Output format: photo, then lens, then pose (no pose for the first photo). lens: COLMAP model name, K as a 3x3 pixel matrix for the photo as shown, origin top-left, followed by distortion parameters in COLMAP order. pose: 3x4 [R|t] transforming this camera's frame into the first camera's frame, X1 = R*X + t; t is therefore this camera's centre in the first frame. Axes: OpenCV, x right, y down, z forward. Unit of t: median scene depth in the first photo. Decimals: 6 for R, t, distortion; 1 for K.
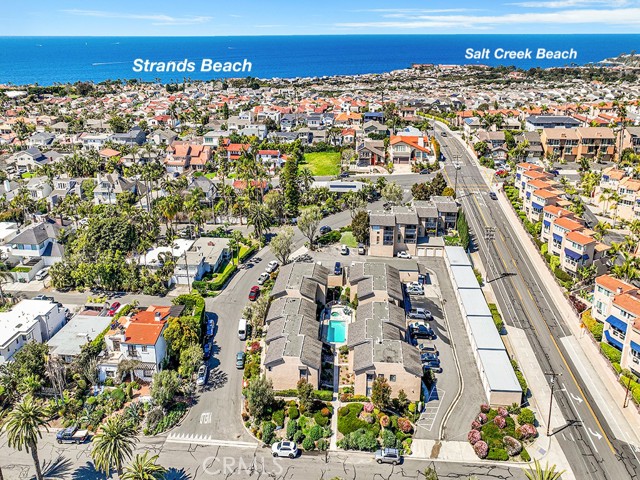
lens RADIAL K [[438.6, 0, 320.0], [0, 438.6, 240.0], [0, 0, 1]] dist [0.003404, -0.002144]
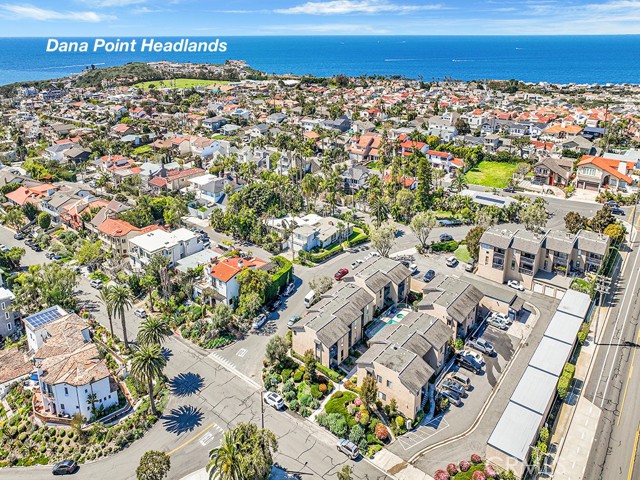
lens RADIAL K [[438.6, 0, 320.0], [0, 438.6, 240.0], [0, 0, 1]] dist [0.003404, -0.002144]
pose [[0.827378, 0.242643, -0.506528, 0.306772], [-0.241817, 0.967890, 0.068659, -0.020265], [0.506923, 0.065681, 0.859485, 0.032351]]
